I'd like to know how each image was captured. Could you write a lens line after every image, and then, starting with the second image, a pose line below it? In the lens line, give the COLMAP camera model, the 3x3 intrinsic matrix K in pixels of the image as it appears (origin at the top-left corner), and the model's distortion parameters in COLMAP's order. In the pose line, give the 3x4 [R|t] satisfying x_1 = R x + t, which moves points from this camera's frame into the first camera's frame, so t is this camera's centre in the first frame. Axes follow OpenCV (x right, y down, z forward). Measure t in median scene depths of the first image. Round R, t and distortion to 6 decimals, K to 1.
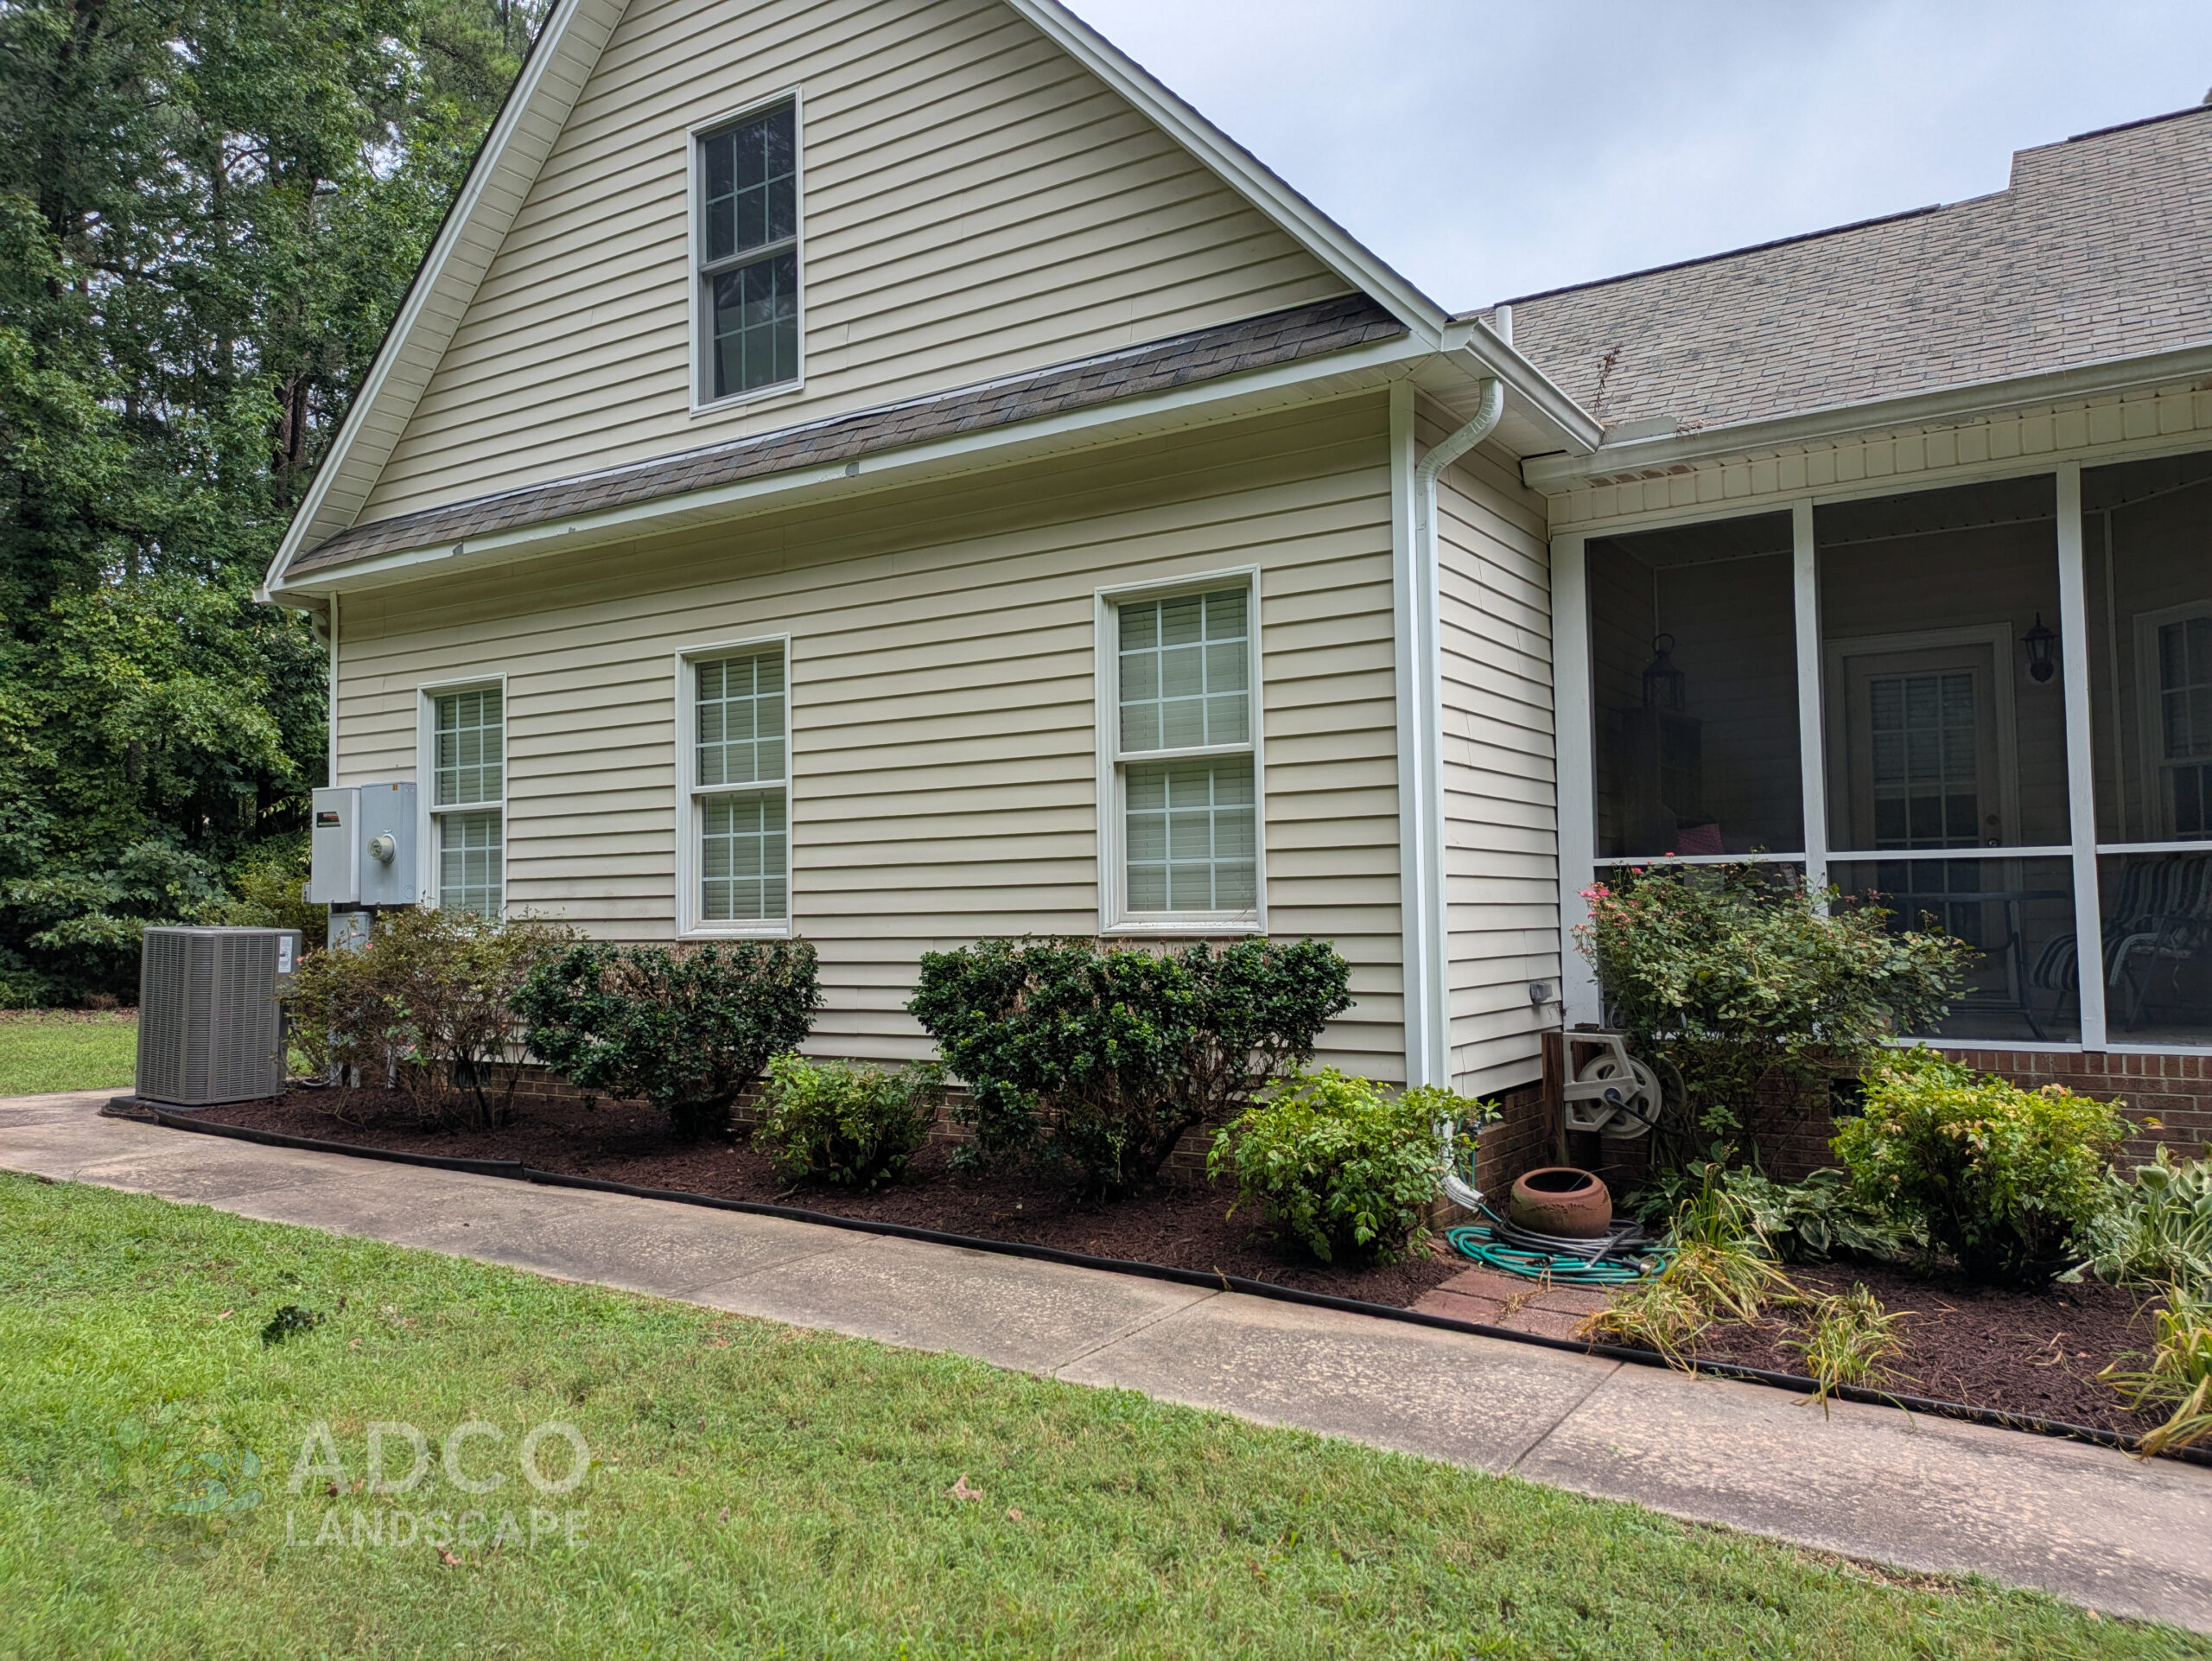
lens RADIAL K [[1612.5, 0, 1106.4], [0, 1612.5, 839.8], [0, 0, 1]] dist [0.061285, -0.050087]
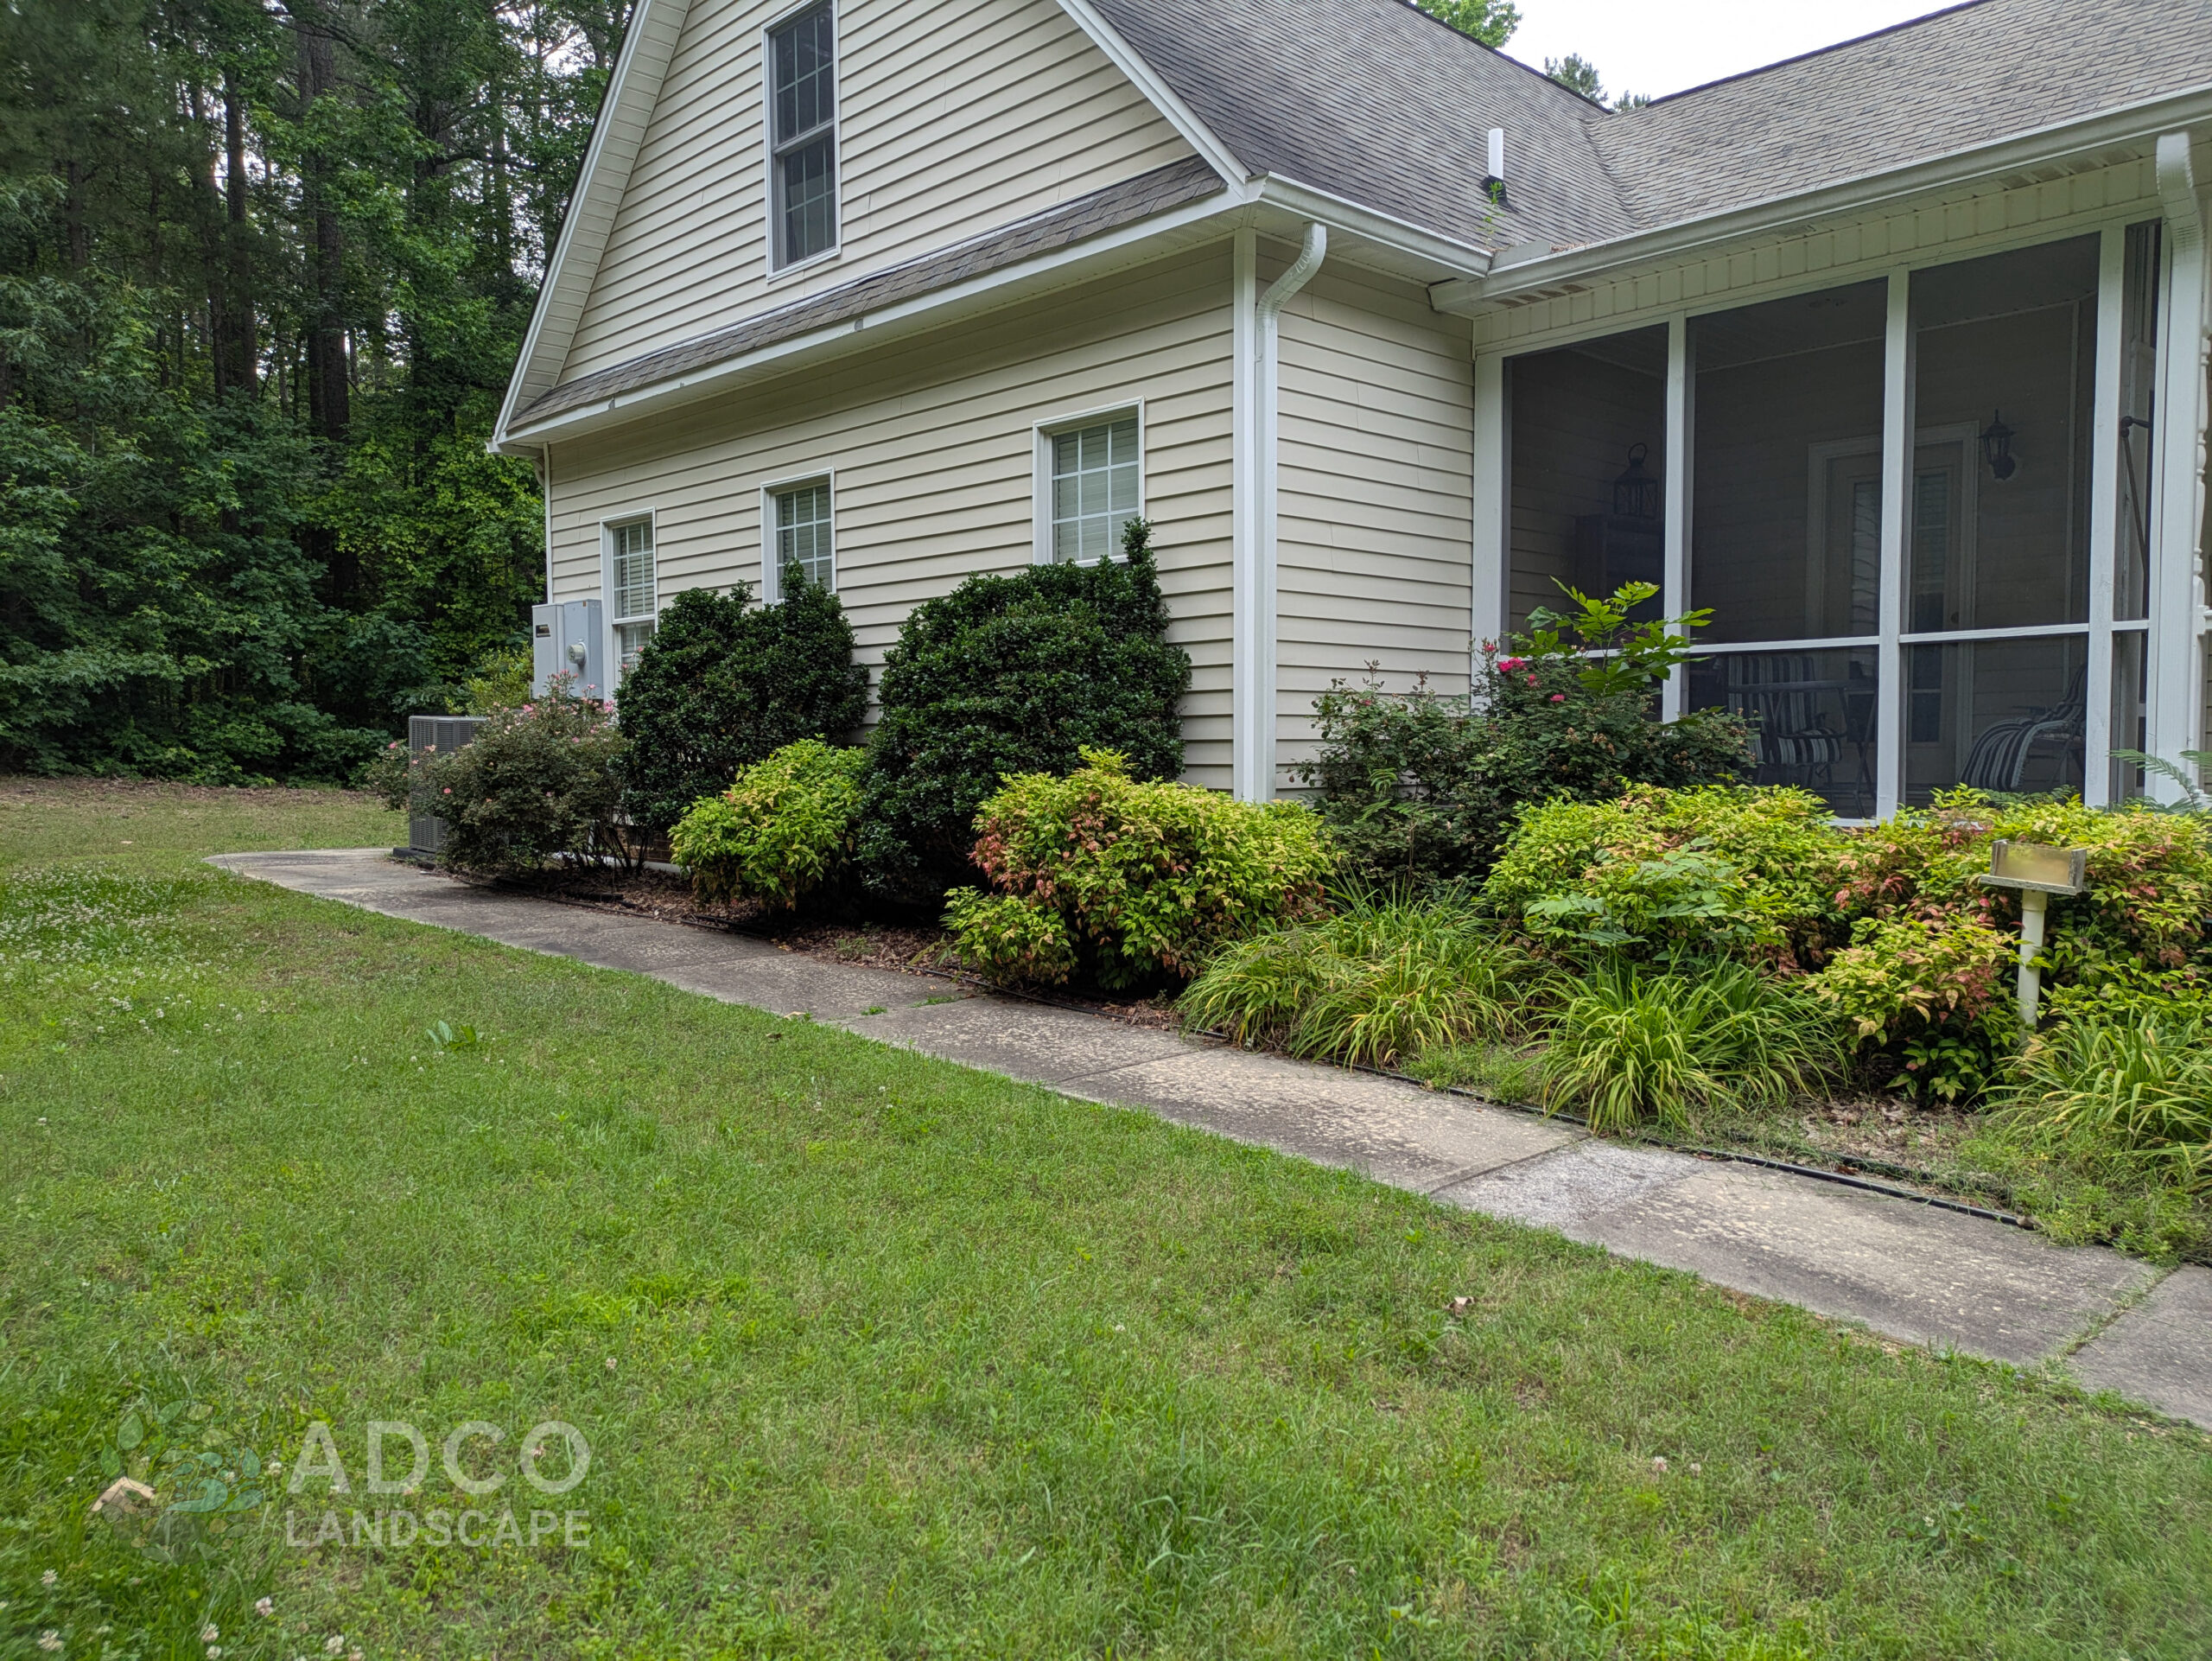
lens RADIAL K [[1608.8, 0, 1122.1], [0, 1608.8, 827.8], [0, 0, 1]] dist [0.068037, -0.063579]
pose [[0.973014, 0.022304, -0.229665, 0.288698], [0.000314, 0.995189, 0.097975, 0.019534], [0.230745, -0.095403, 0.968326, -0.127634]]
